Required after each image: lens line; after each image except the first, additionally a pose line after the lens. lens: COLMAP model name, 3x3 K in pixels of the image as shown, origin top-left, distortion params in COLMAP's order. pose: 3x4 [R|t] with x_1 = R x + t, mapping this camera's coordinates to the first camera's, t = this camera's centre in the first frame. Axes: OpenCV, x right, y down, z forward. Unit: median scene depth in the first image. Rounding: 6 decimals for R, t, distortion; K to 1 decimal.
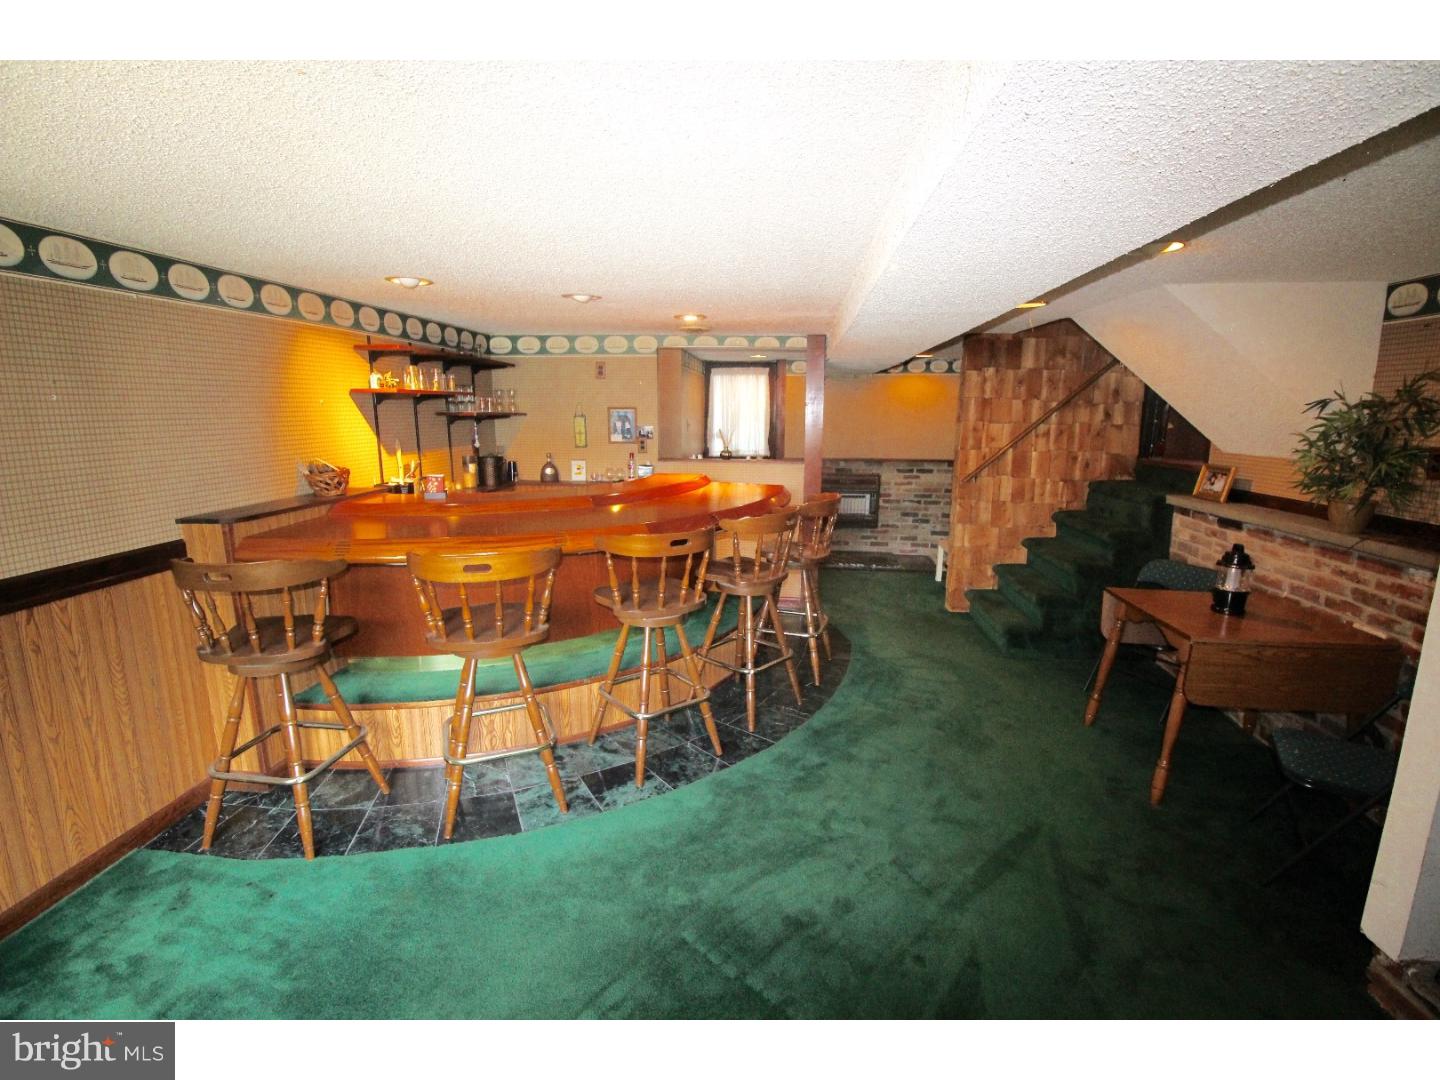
lens RADIAL K [[672.1, 0, 714.0], [0, 672.1, 537.1], [0, 0, 1]] dist [-0.002664, -0.011796]
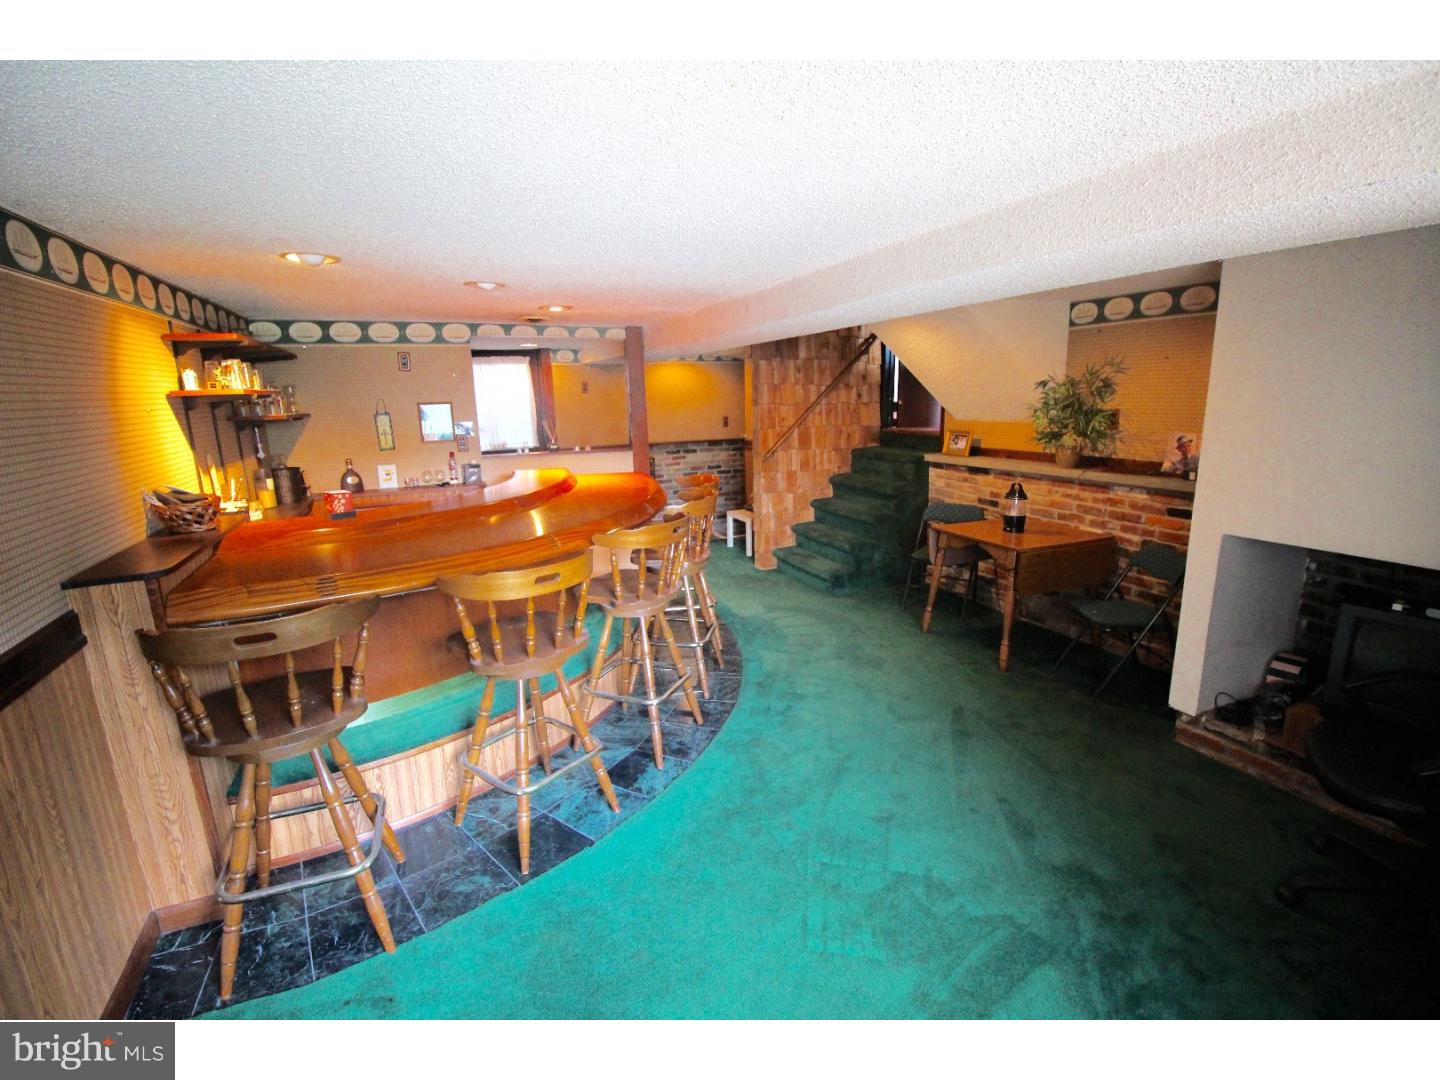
lens RADIAL K [[671.3, 0, 714.7], [0, 671.3, 541.7], [0, 0, 1]] dist [-0.002714, -0.011293]
pose [[0.868784, -0.132525, 0.477128, -0.346051], [0.119705, 0.991153, 0.057332, -0.018066], [-0.480505, 0.007305, 0.876962, 0.035235]]
